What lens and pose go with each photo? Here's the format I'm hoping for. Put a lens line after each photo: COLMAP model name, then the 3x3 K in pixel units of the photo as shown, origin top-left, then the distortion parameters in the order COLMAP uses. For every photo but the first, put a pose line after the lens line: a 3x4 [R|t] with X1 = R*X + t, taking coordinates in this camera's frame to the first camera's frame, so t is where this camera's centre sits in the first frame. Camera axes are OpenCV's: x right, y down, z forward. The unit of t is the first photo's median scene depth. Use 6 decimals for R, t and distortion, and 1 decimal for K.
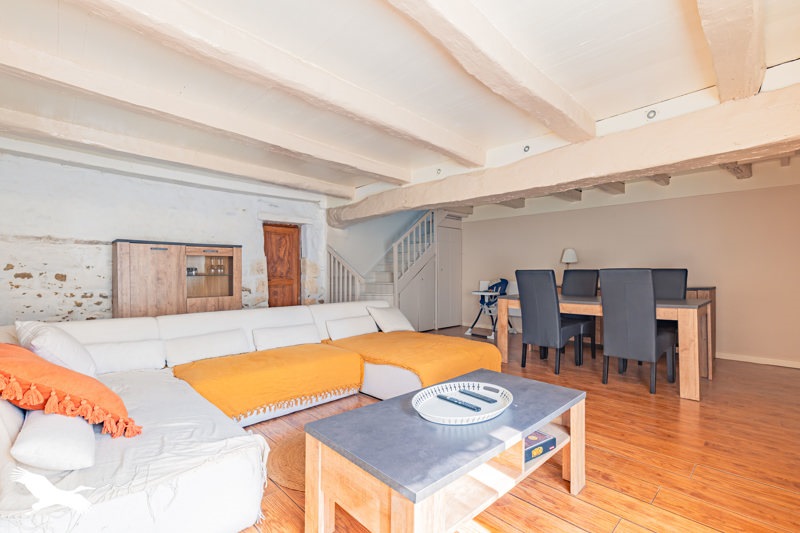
lens RADIAL K [[365.6, 0, 403.2], [0, 365.6, 270.1], [0, 0, 1]] dist [-0.000803, 0.000002]
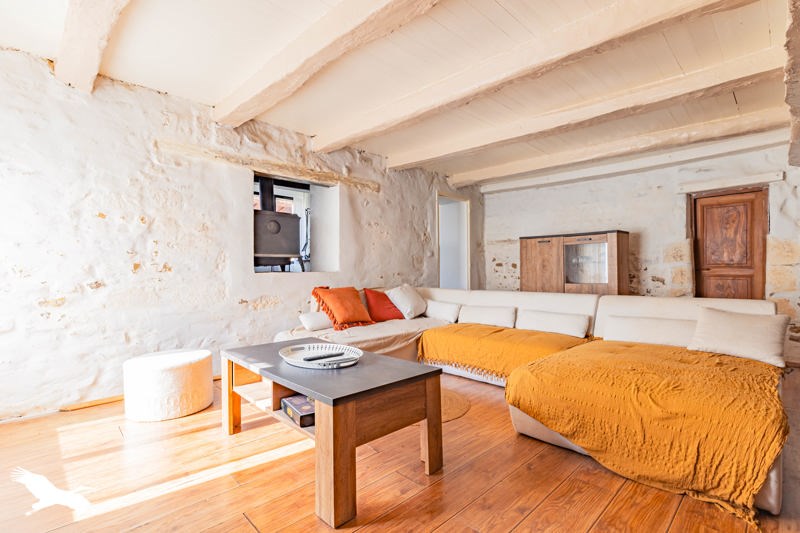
lens RADIAL K [[365.6, 0, 403.2], [0, 365.6, 270.1], [0, 0, 1]] dist [-0.000803, 0.000002]
pose [[-0.002369, -0.000838, -0.999997, 0.561309], [0.010941, 0.999940, -0.000864, 0.033207], [0.999937, -0.010943, -0.002360, 0.524952]]
